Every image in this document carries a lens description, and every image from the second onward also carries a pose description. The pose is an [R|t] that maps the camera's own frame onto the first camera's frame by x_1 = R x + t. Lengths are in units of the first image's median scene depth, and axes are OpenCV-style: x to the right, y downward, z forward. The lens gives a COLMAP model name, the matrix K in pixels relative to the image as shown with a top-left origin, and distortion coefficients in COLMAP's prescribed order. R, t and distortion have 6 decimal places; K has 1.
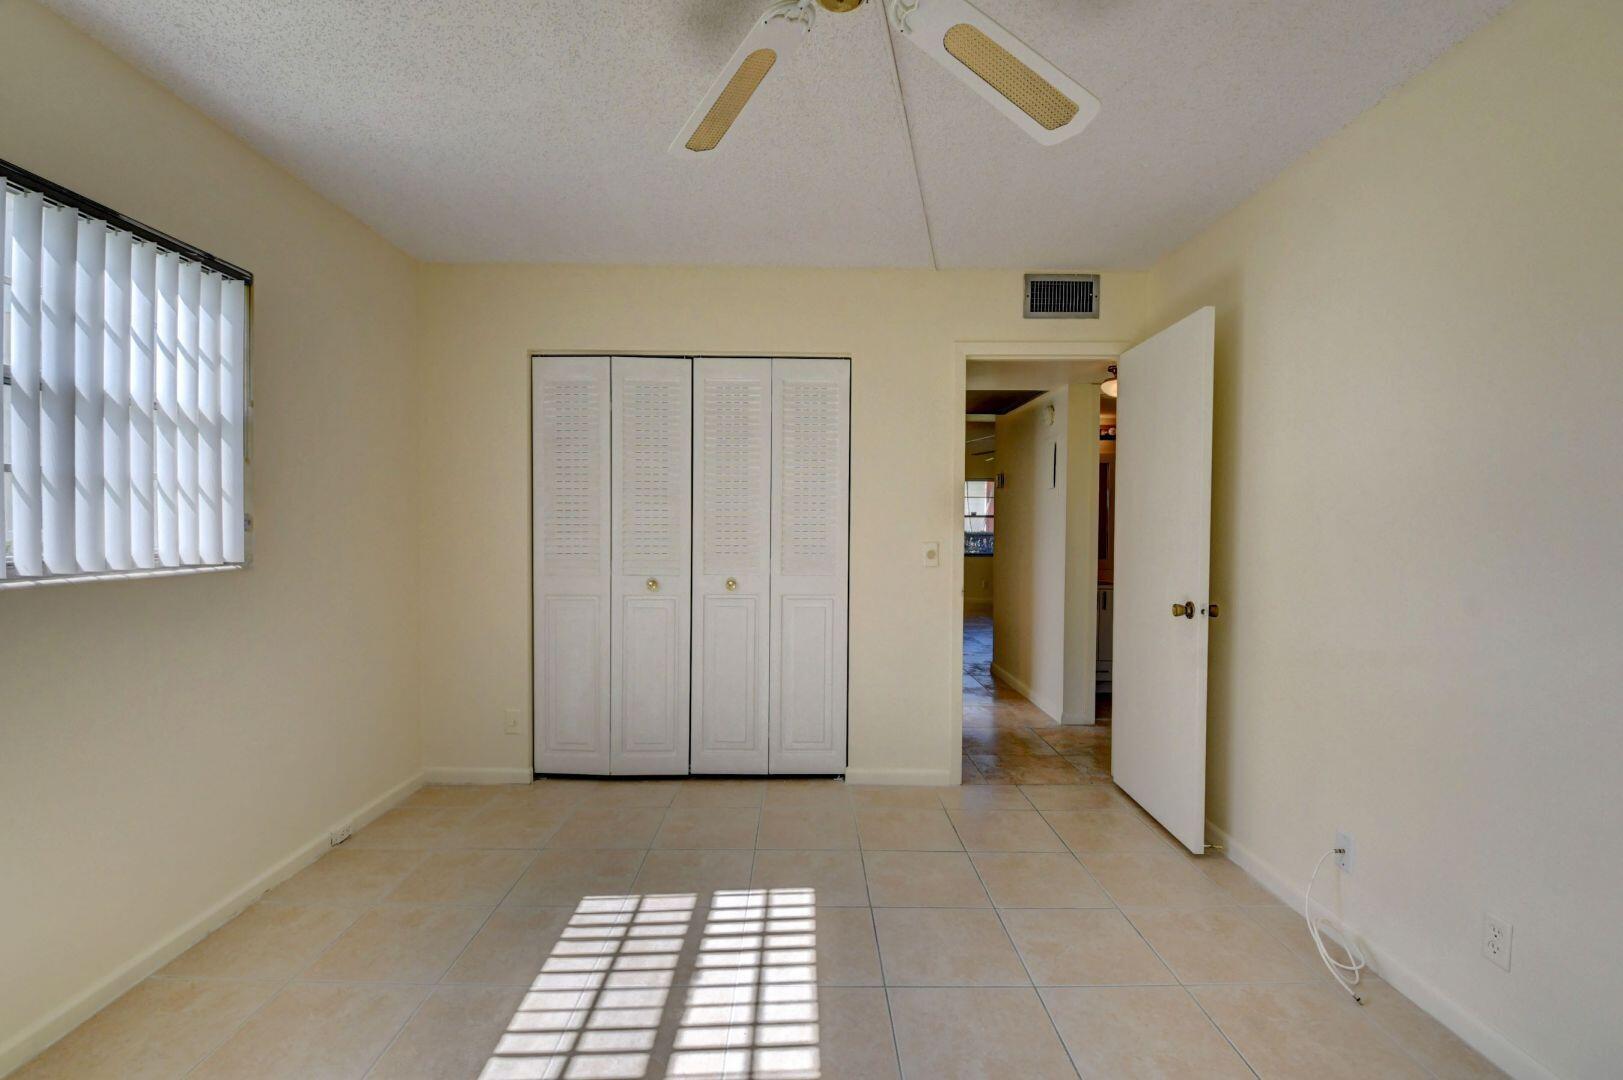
lens RADIAL K [[707.9, 0, 804.1], [0, 707.9, 535.4], [0, 0, 1]] dist [-0.018785, -0.007705]
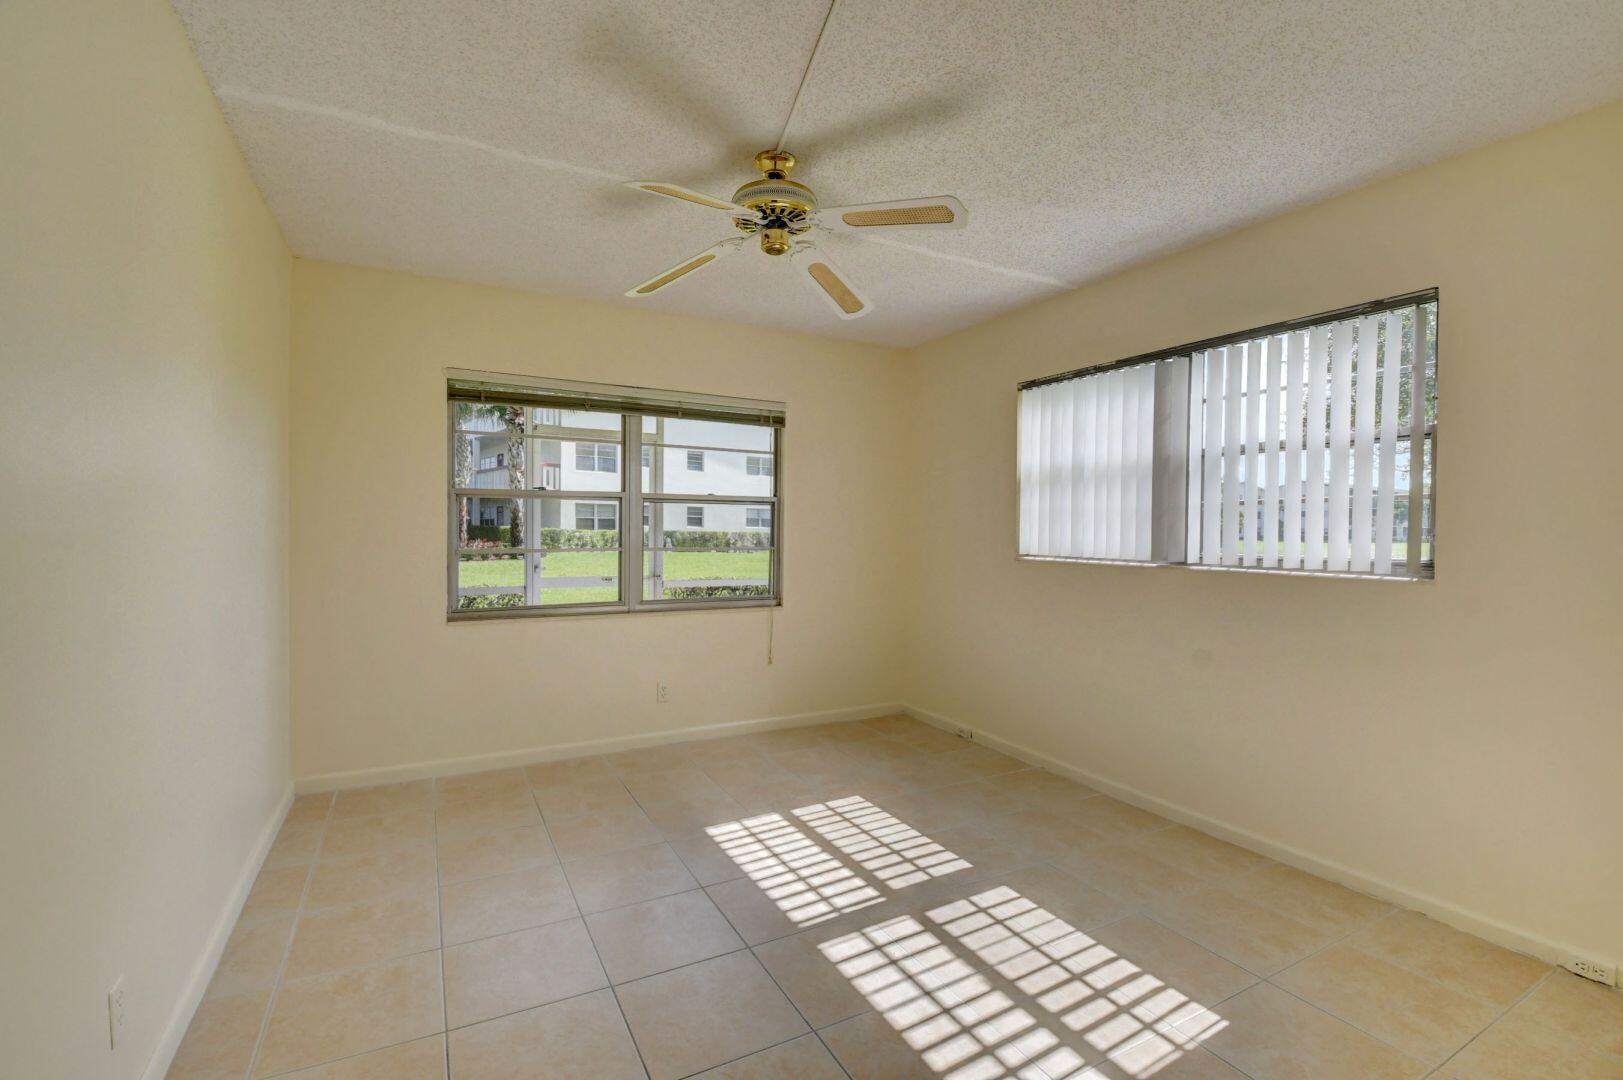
lens RADIAL K [[707.9, 0, 810.0], [0, 707.9, 541.8], [0, 0, 1]] dist [-0.018785, -0.007705]
pose [[-0.878686, -0.011796, -0.477254, 0.543653], [-0.030924, 0.999001, 0.032245, -0.017258], [0.476397, 0.043092, -0.878174, 1.719558]]
